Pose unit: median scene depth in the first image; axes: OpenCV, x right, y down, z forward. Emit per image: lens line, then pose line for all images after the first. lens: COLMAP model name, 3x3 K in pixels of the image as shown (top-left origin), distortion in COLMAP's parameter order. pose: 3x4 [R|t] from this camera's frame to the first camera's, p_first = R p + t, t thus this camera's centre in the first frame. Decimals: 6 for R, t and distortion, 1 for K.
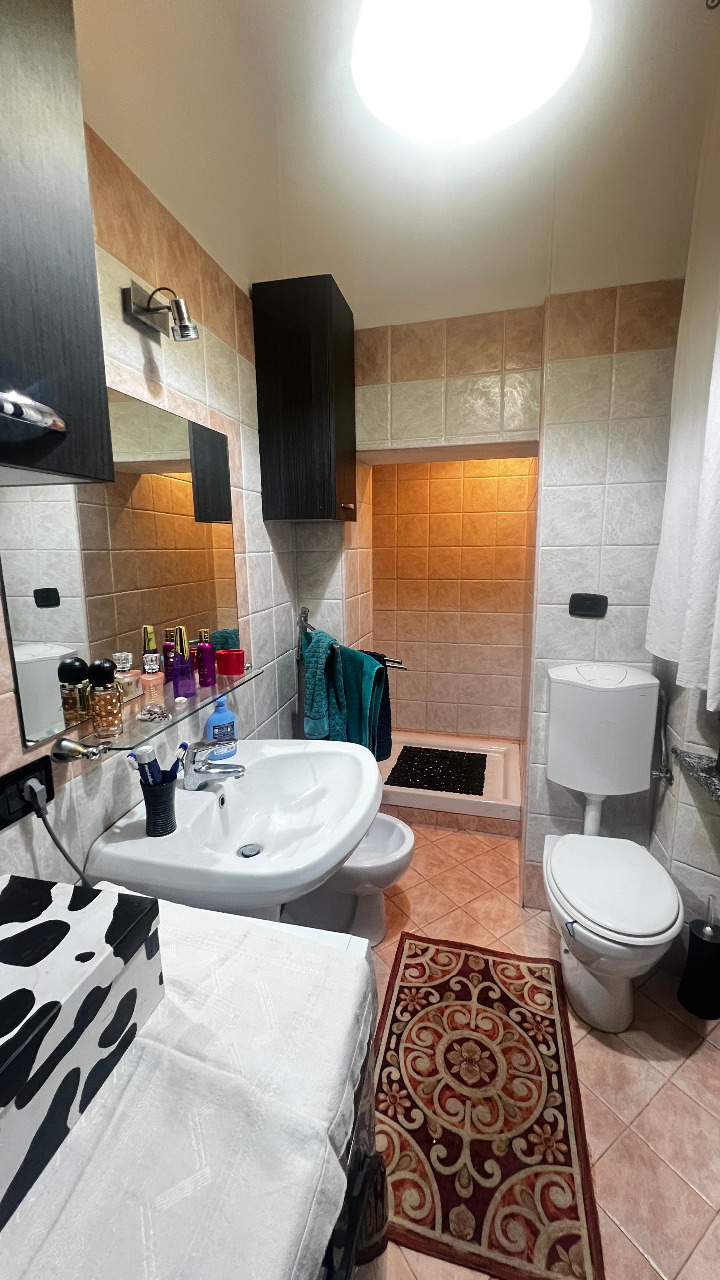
lens RADIAL K [[510.9, 0, 363.1], [0, 510.9, 636.1], [0, 0, 1]] dist [-0.001951, -0.000183]
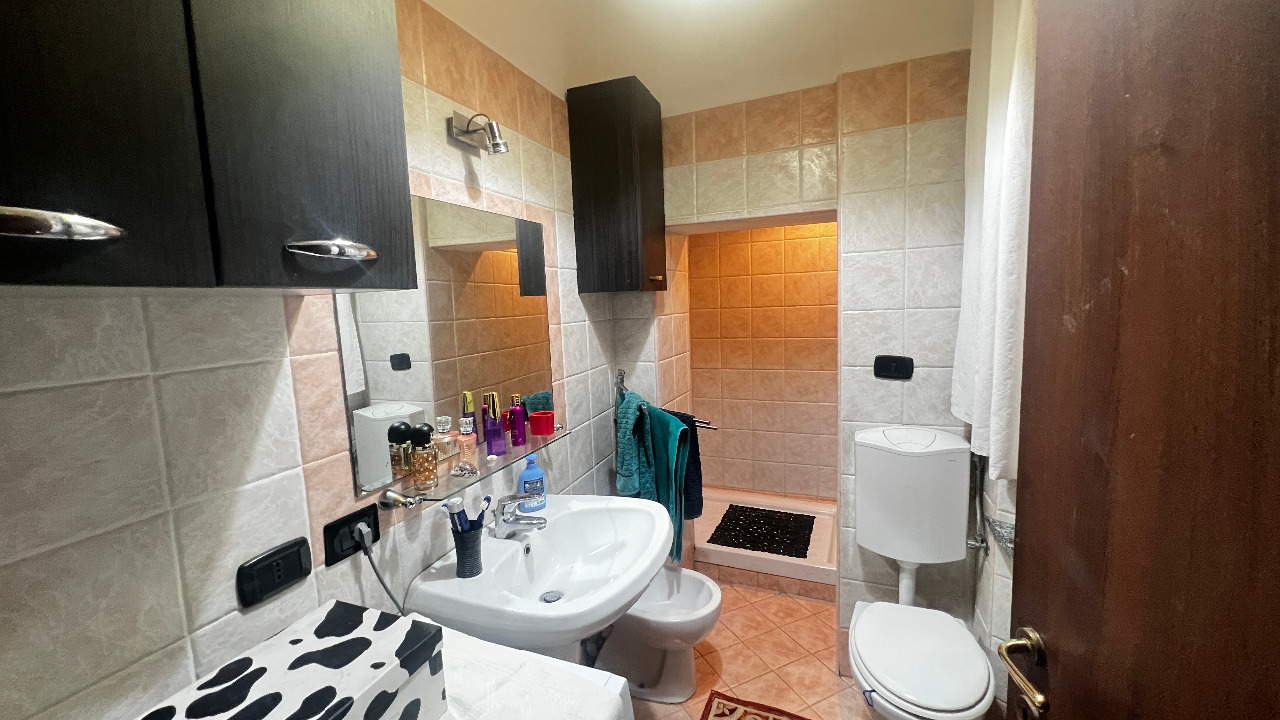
lens RADIAL K [[510.9, 0, 634.9], [0, 510.9, 359.5], [0, 0, 1]] dist [-0.001951, -0.000183]
pose [[0.988471, -0.010068, -0.151076, 0.098569], [0.001266, 0.998301, -0.058249, -0.020682], [0.151406, 0.057386, 0.986805, -0.069638]]
